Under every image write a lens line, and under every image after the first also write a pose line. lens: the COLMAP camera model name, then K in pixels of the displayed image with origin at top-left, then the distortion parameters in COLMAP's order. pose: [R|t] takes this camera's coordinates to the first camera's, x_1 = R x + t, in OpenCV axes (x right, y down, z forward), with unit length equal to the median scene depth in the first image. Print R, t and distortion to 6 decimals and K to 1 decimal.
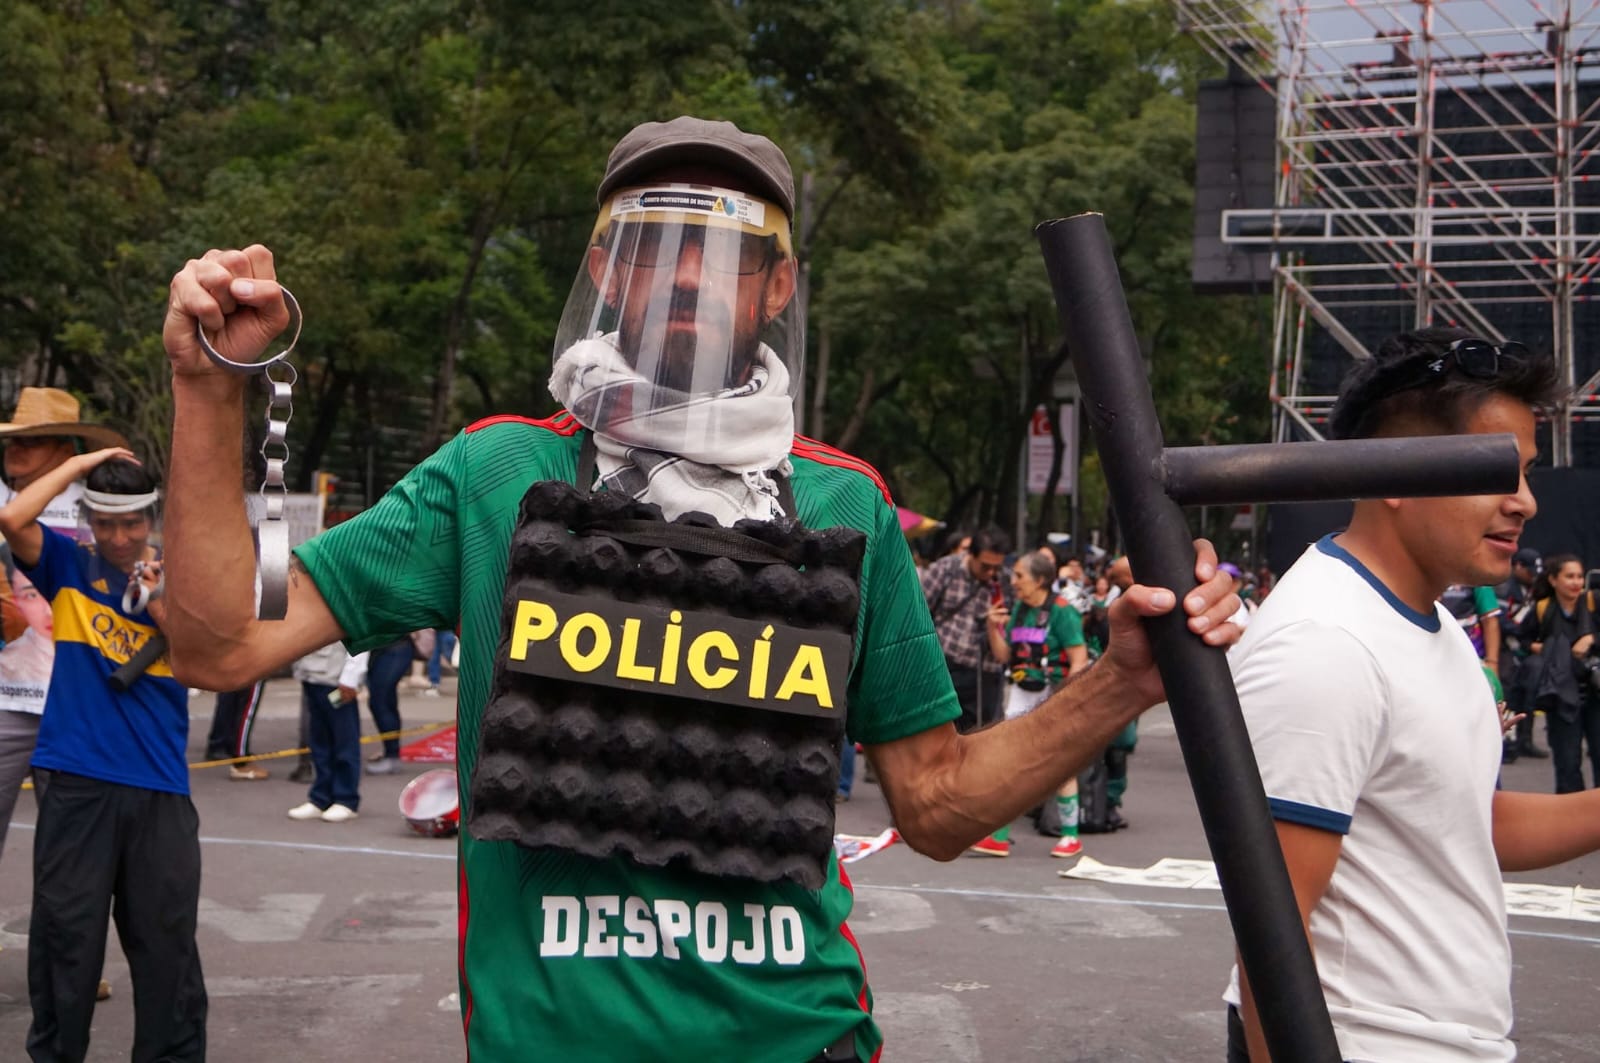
lens RADIAL K [[1757.2, 0, 841.6], [0, 1757.2, 532.0], [0, 0, 1]] dist [0.012835, -0.027877]
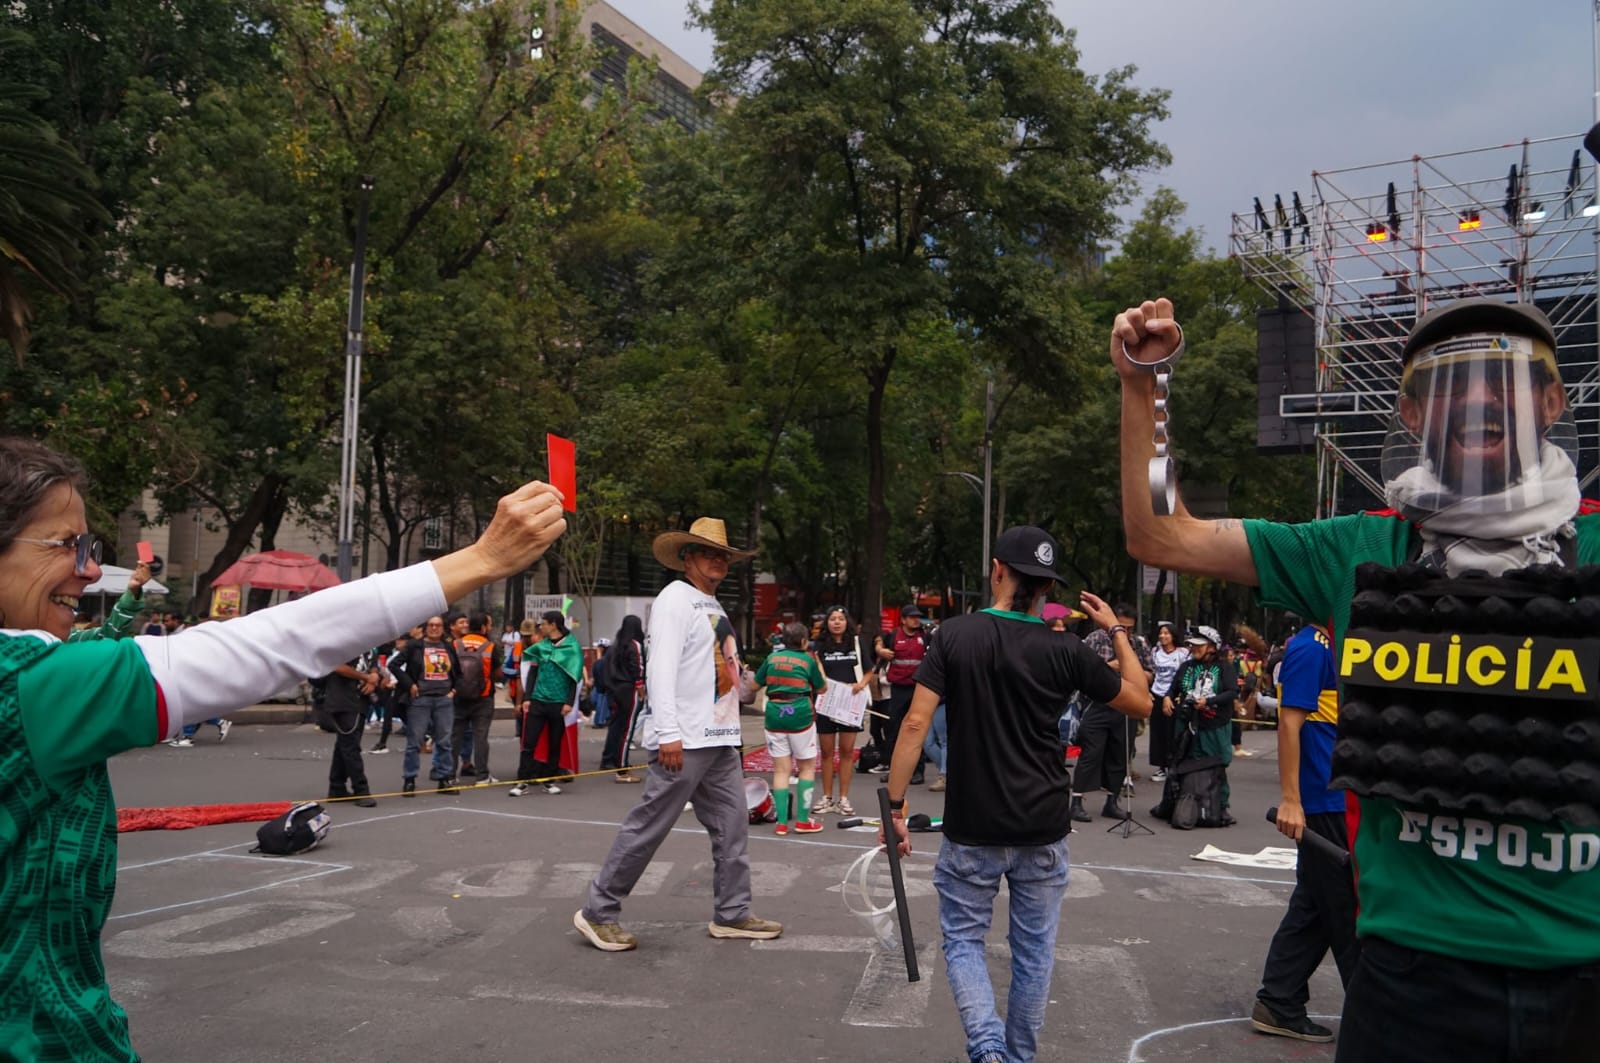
lens RADIAL K [[1757.2, 0, 841.6], [0, 1757.2, 532.0], [0, 0, 1]] dist [0.012835, -0.027877]
pose [[0.987309, -0.012454, -0.158324, 0.090672], [0.011654, 0.999914, -0.005979, -0.067719], [0.158385, 0.004058, 0.987369, -0.495274]]
